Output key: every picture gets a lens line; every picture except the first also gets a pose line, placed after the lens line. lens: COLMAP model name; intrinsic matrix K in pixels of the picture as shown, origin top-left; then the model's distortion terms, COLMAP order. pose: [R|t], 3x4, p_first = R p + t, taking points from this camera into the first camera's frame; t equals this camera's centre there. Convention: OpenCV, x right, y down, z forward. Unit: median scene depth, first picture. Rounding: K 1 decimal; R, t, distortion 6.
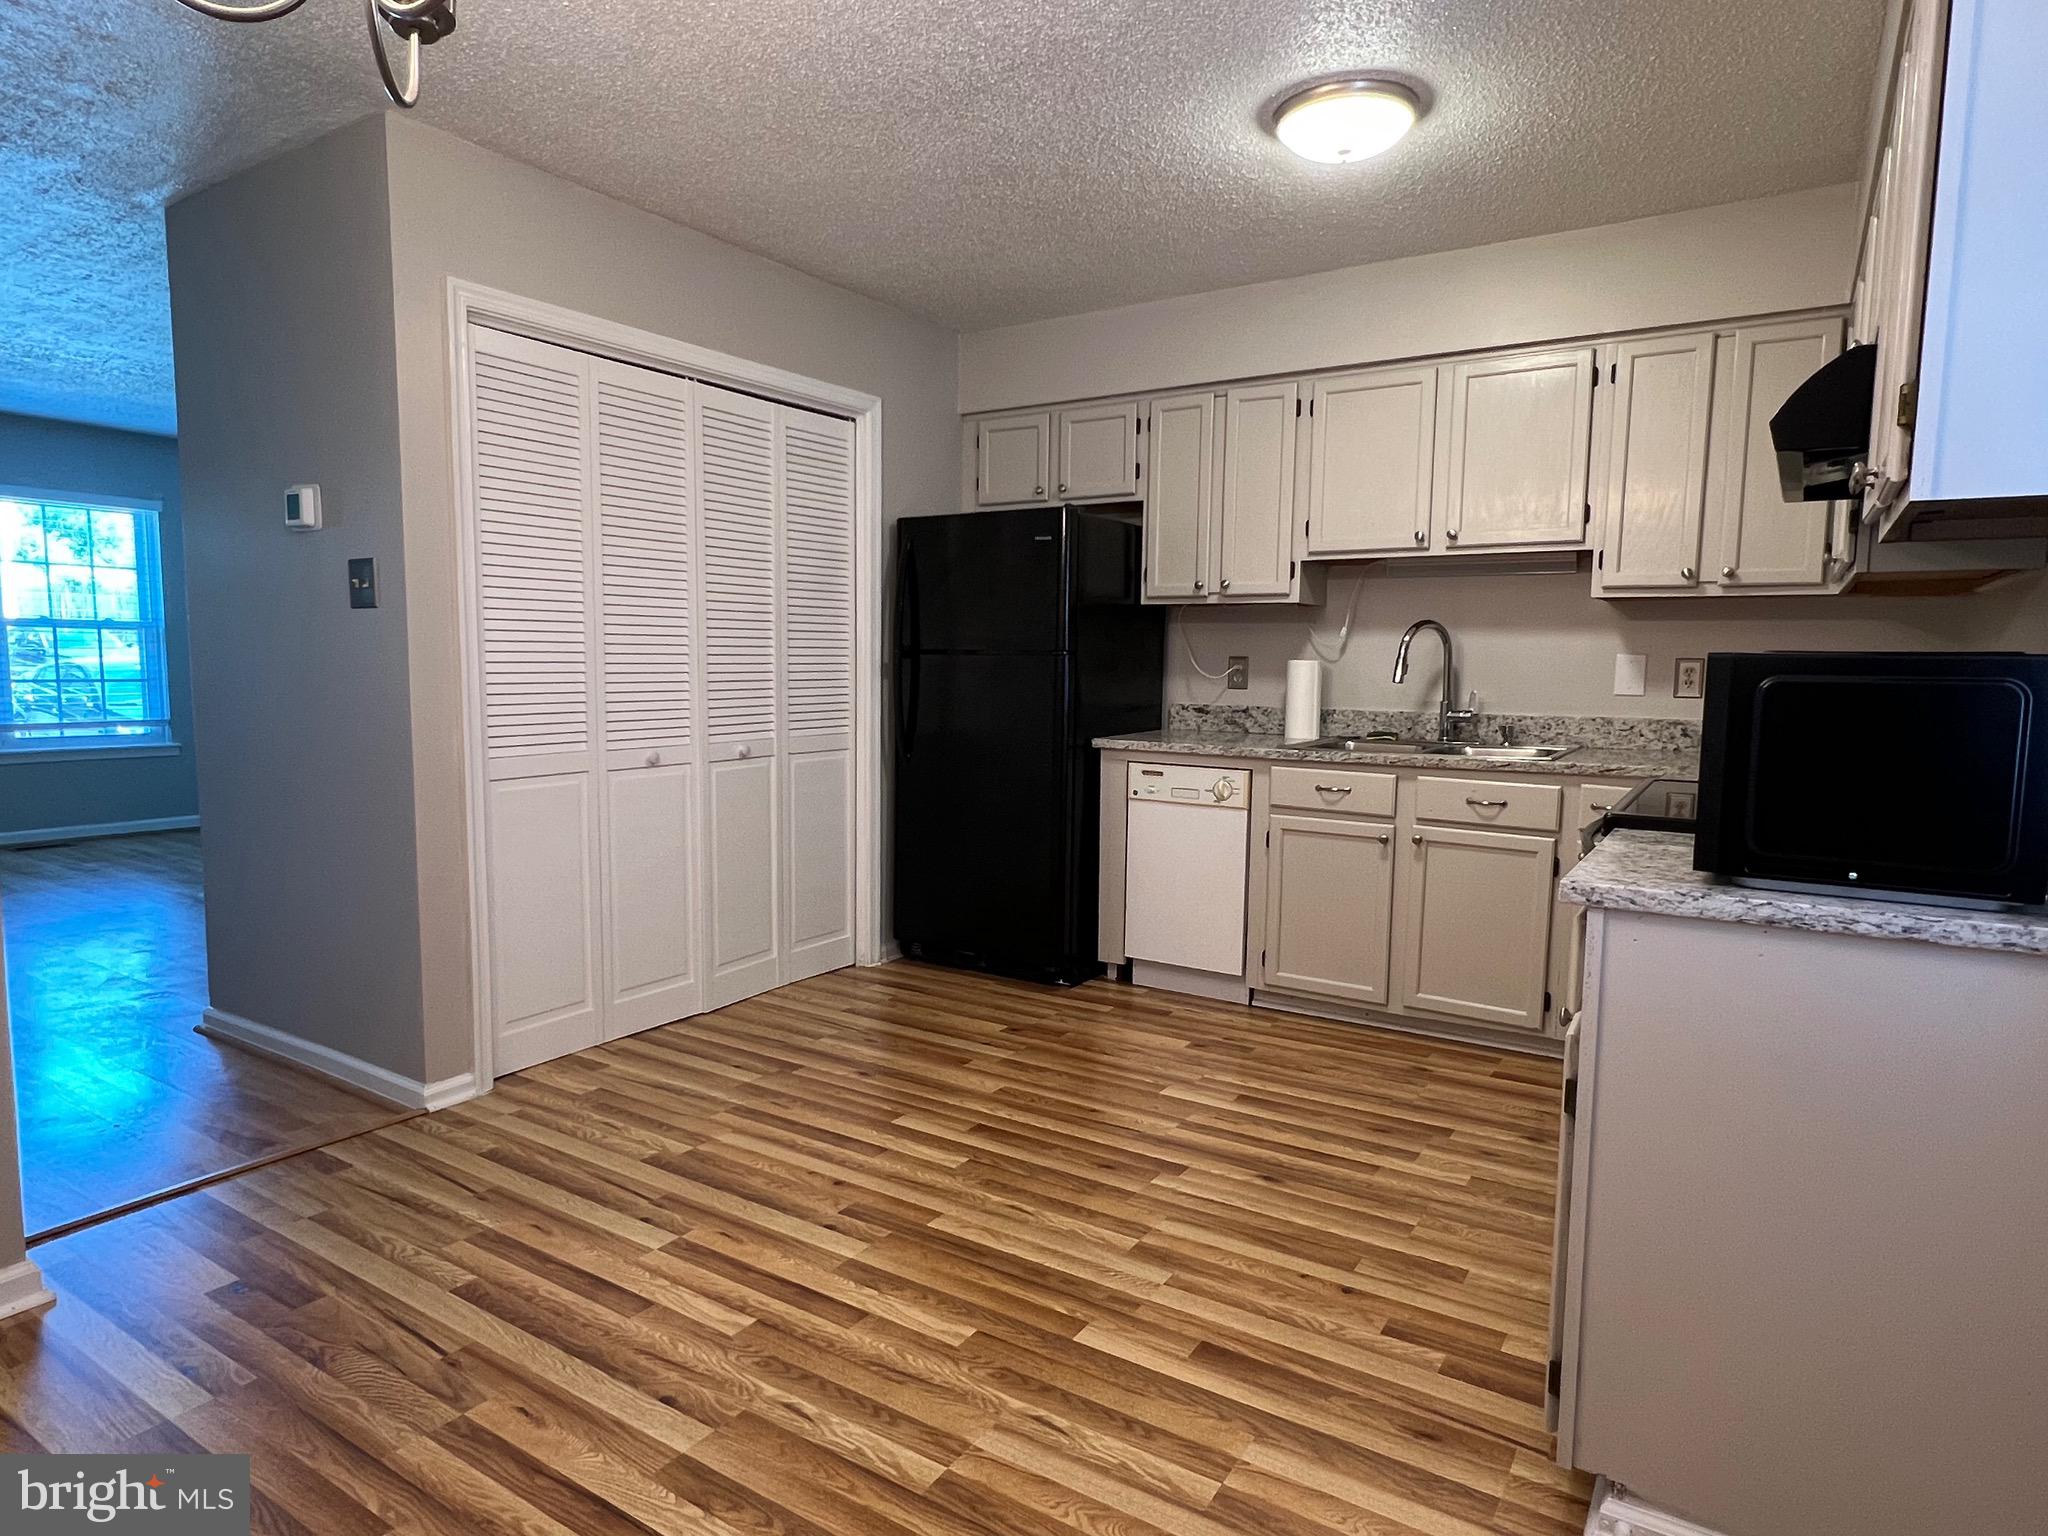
lens RADIAL K [[1181.5, 0, 1026.1], [0, 1181.5, 771.7], [0, 0, 1]] dist [0.000998, -0.002658]
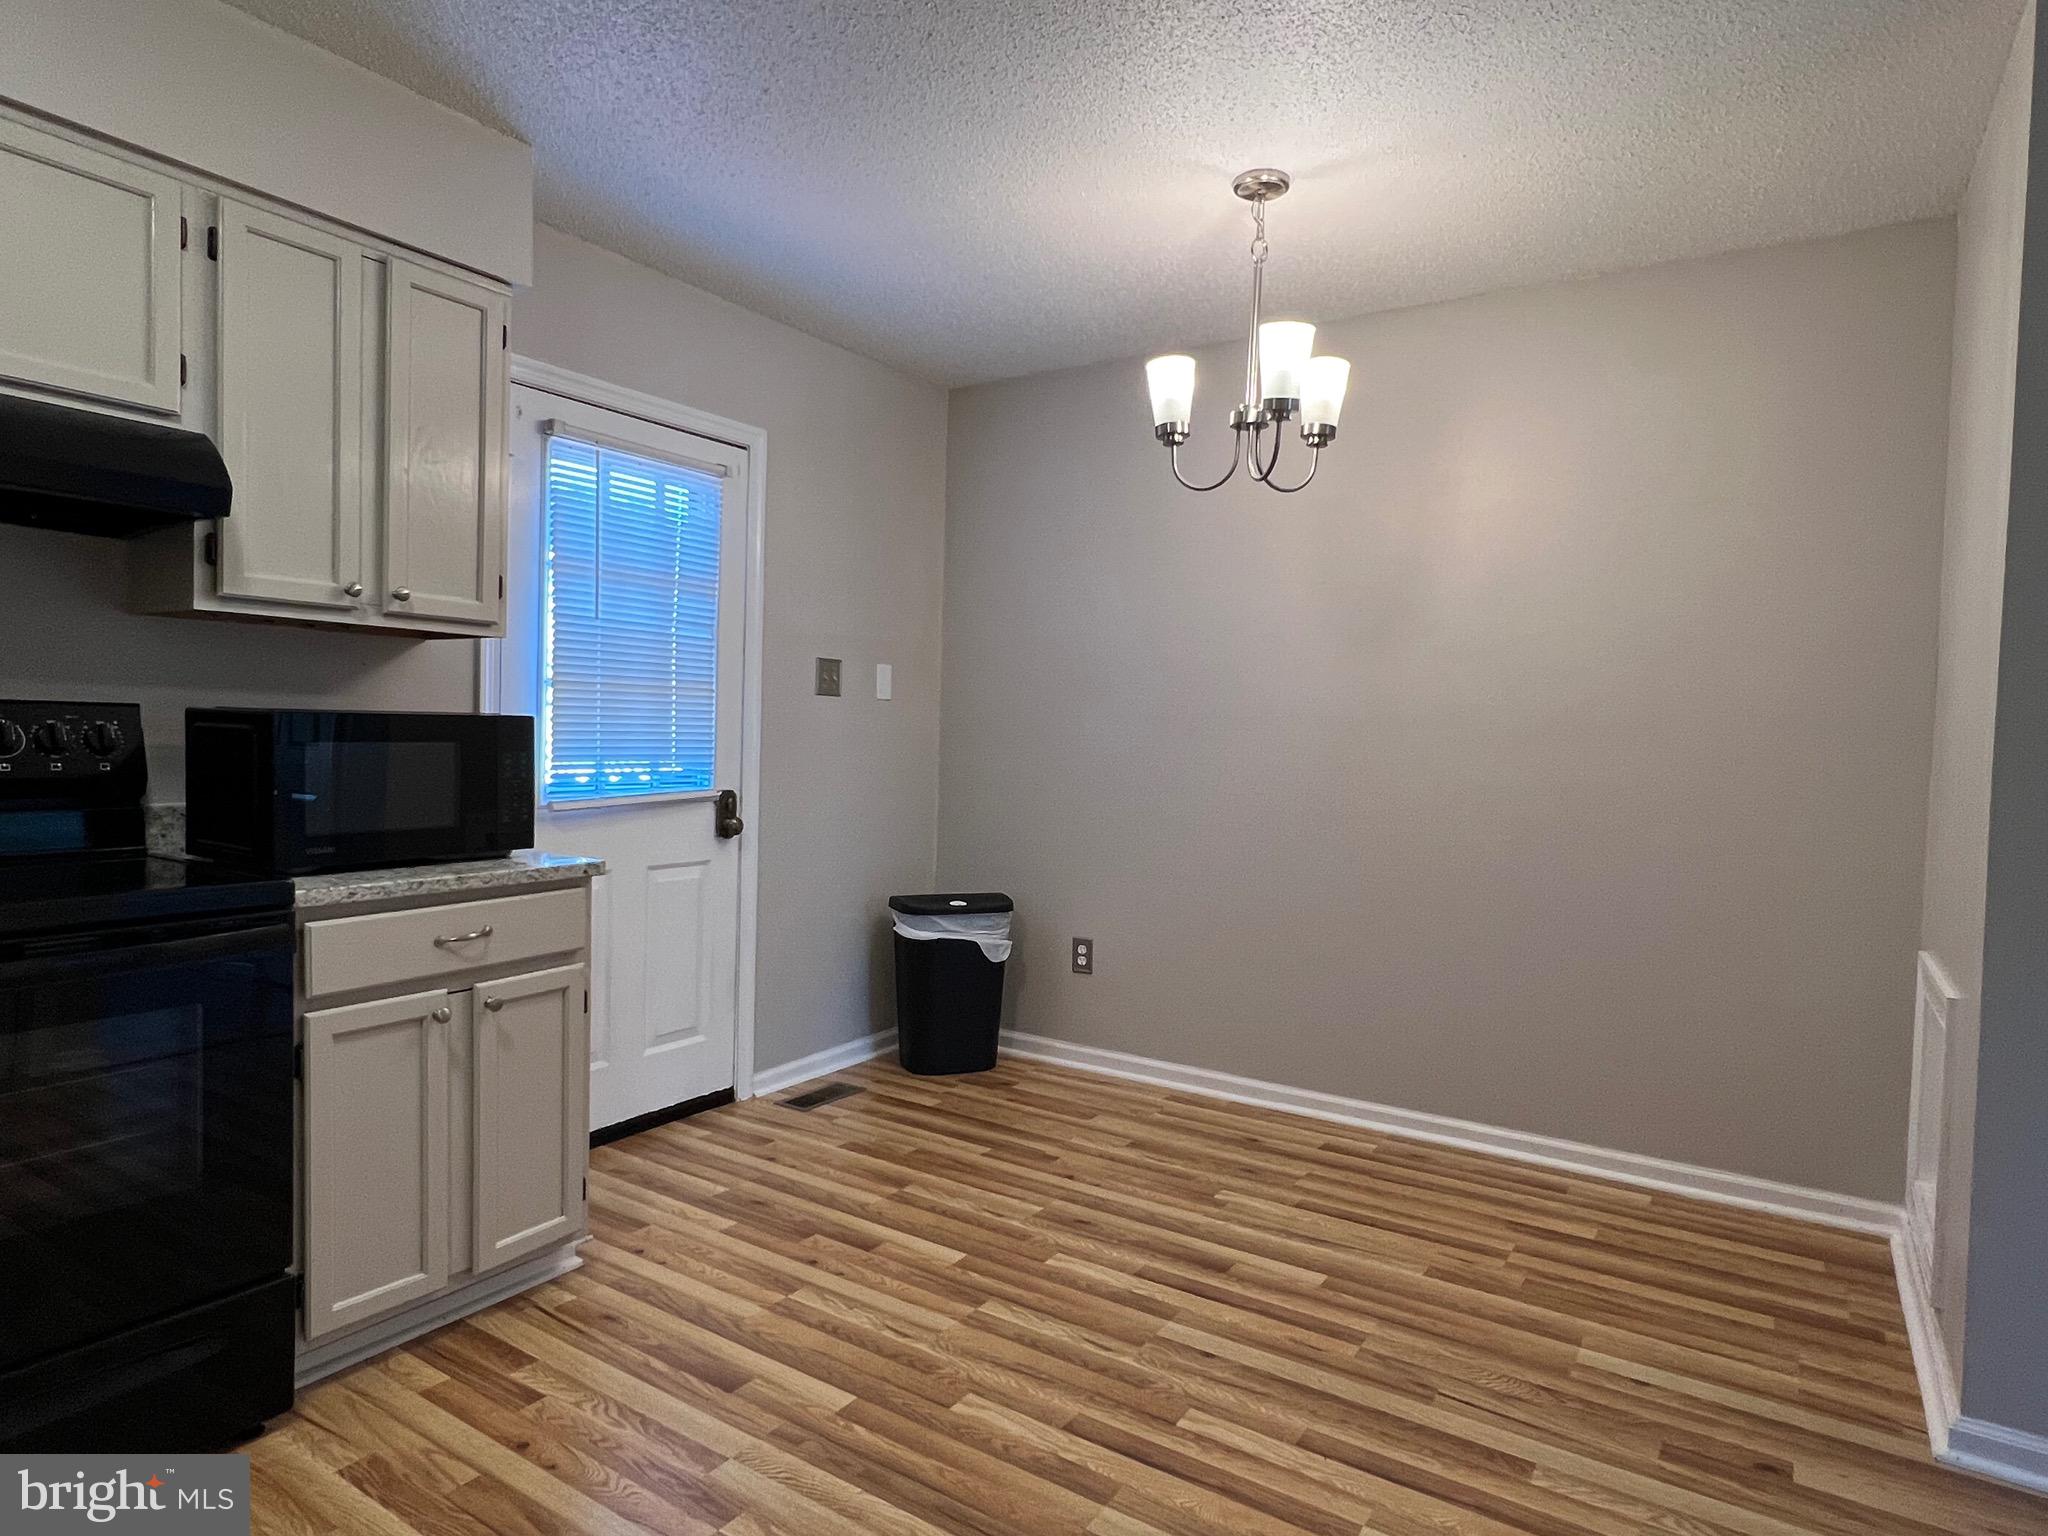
lens RADIAL K [[1181.5, 0, 1024.2], [0, 1181.5, 759.5], [0, 0, 1]] dist [0.000998, -0.002658]
pose [[-0.999241, -0.037660, 0.009979, -0.067558], [-0.036091, 0.991246, 0.126997, -0.143830], [-0.014675, 0.126540, -0.991853, 1.385833]]
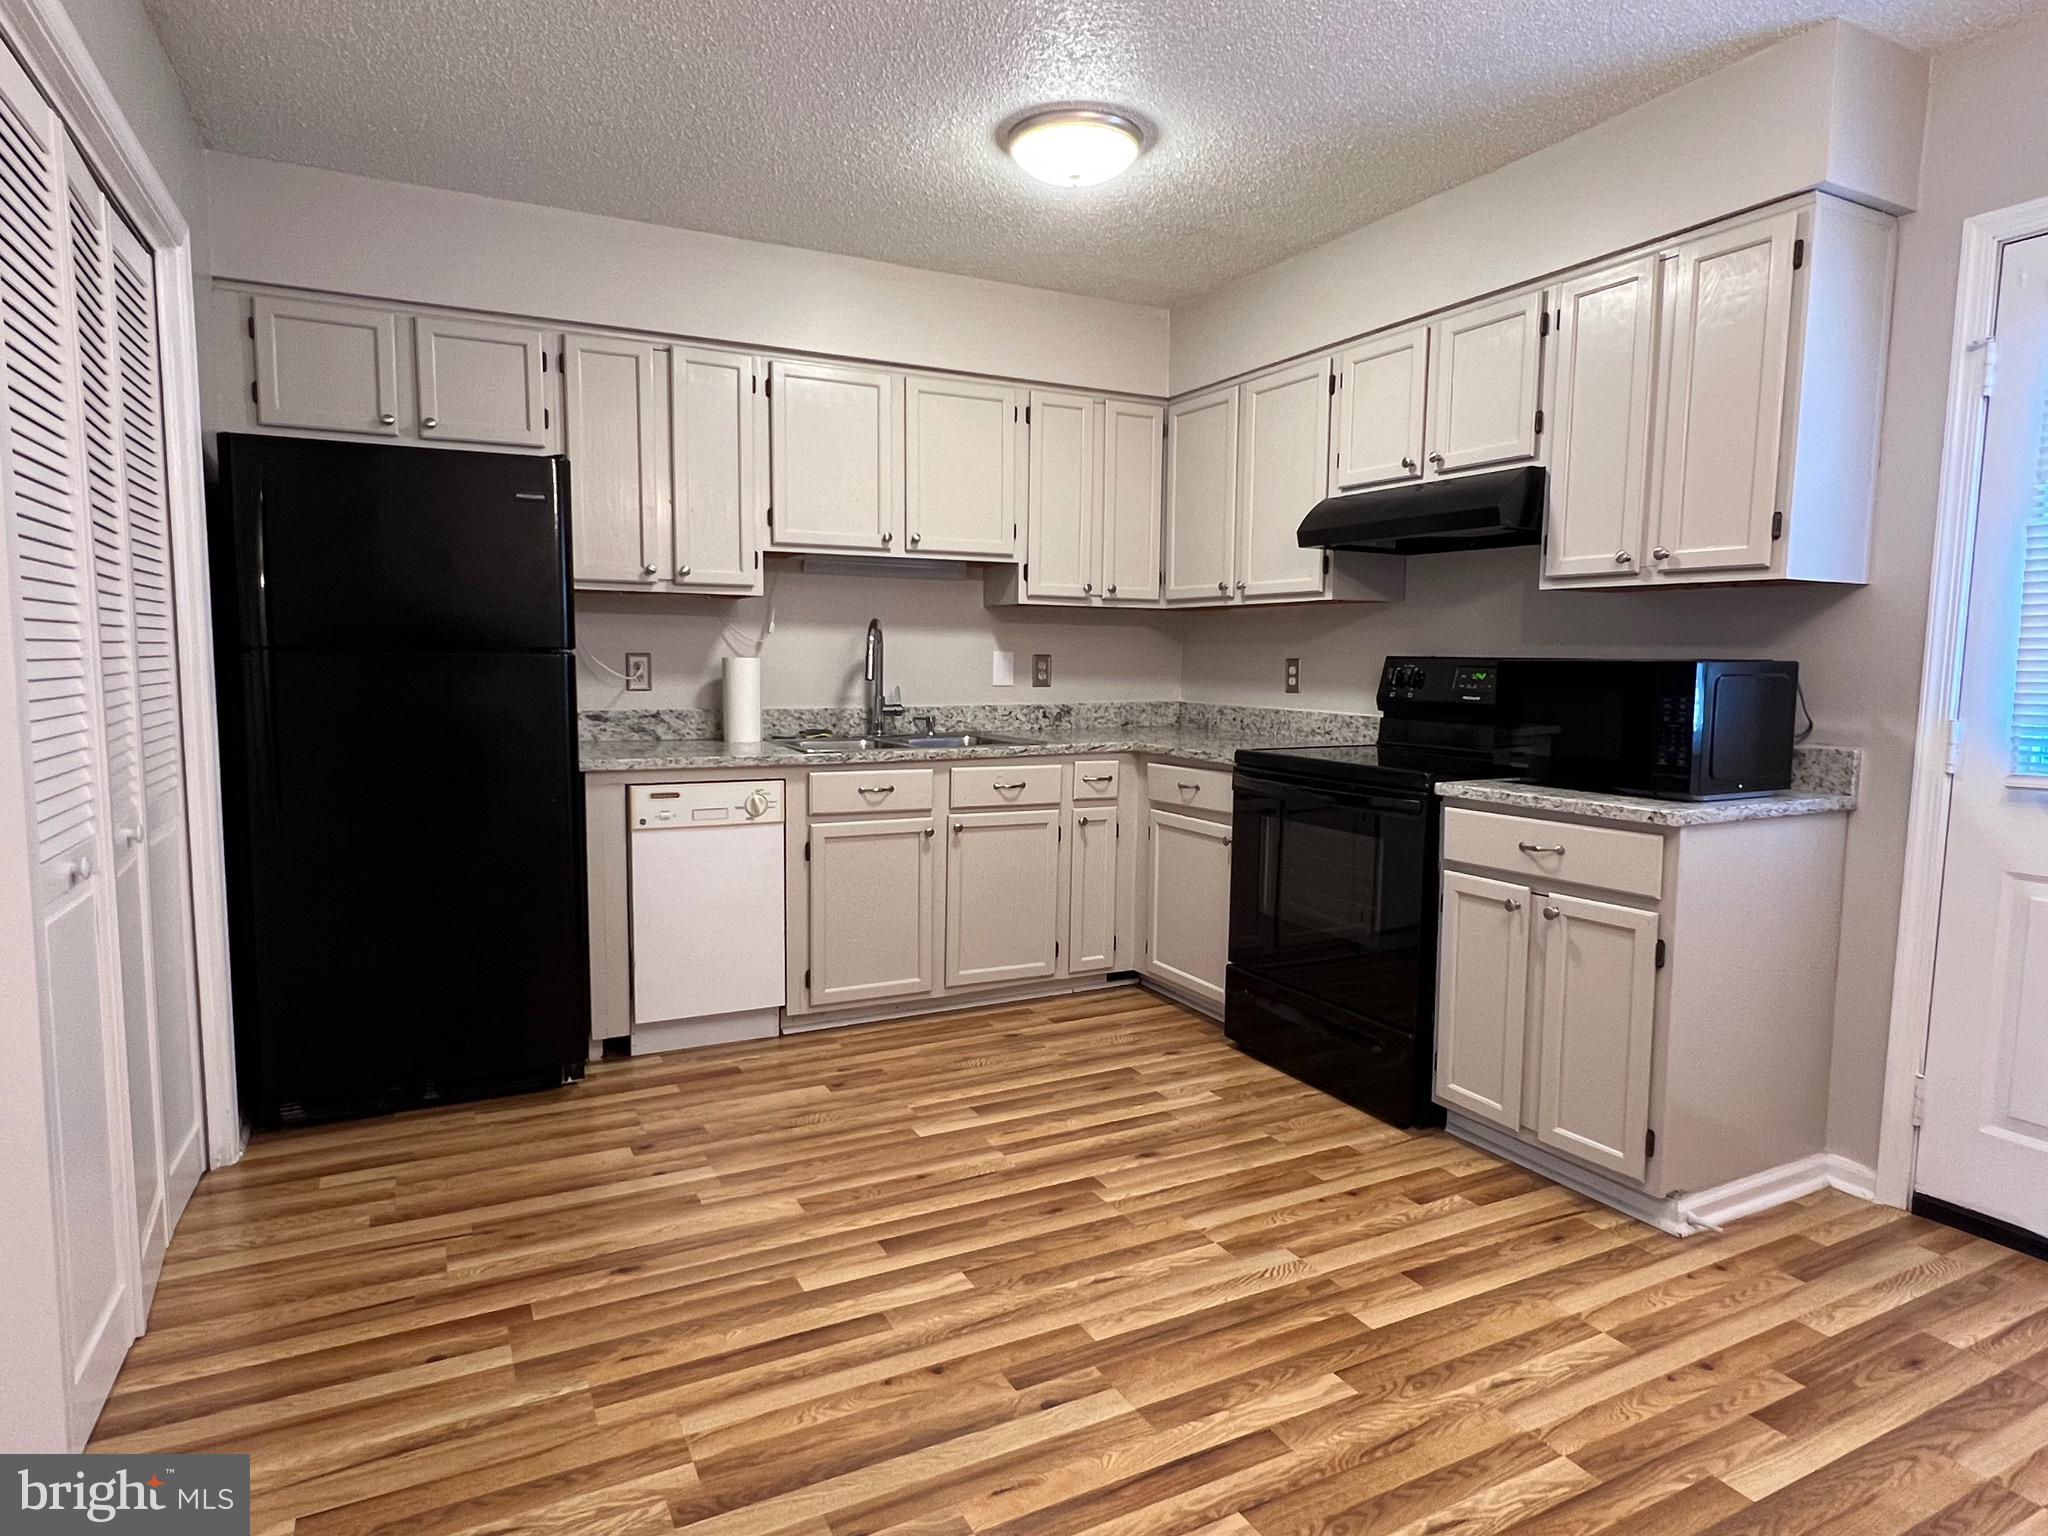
lens RADIAL K [[1181.5, 0, 1018.0], [0, 1181.5, 773.1], [0, 0, 1]] dist [0.000998, -0.002658]
pose [[0.501559, -0.091726, 0.860247, -0.681663], [0.080772, 0.994985, 0.058999, -0.061411], [-0.861345, 0.039892, 0.506452, 0.518253]]
